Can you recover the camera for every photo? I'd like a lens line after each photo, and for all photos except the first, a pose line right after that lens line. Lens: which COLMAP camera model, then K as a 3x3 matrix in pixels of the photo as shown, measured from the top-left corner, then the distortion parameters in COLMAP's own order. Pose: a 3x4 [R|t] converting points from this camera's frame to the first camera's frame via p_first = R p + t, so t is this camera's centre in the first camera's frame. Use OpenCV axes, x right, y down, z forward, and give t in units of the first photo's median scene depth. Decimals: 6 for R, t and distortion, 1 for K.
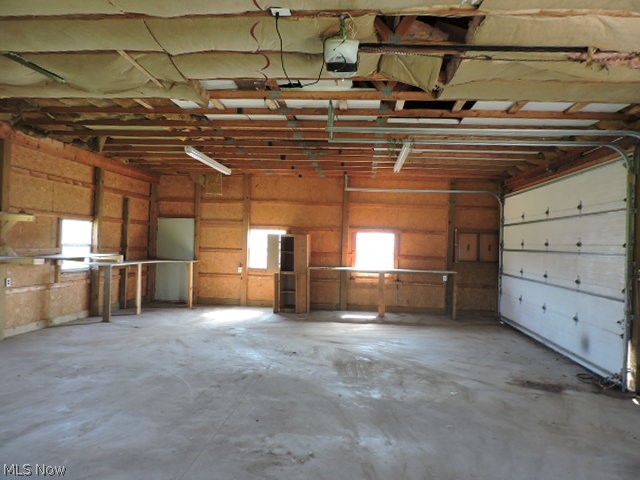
lens RADIAL K [[456.8, 0, 319.6], [0, 456.8, 239.6], [0, 0, 1]] dist [-0.004611, 0.000389]
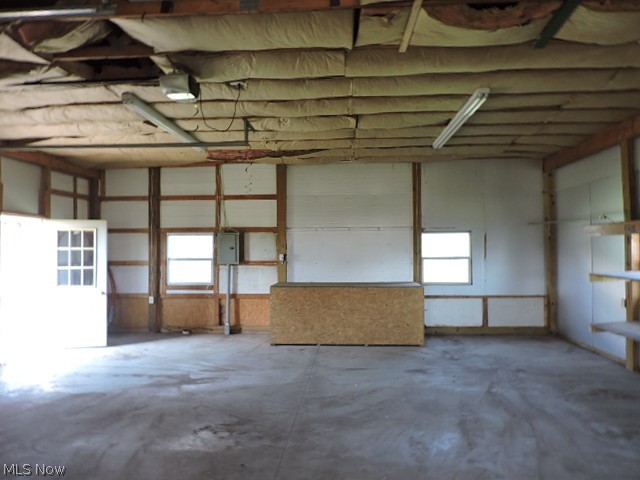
lens RADIAL K [[456.8, 0, 320.6], [0, 456.8, 240.7], [0, 0, 1]] dist [-0.004611, 0.000389]
pose [[-0.999269, -0.026925, -0.027145, -0.272616], [-0.026300, 0.999386, -0.023144, 0.004343], [0.027751, -0.022413, -0.999364, 2.052529]]
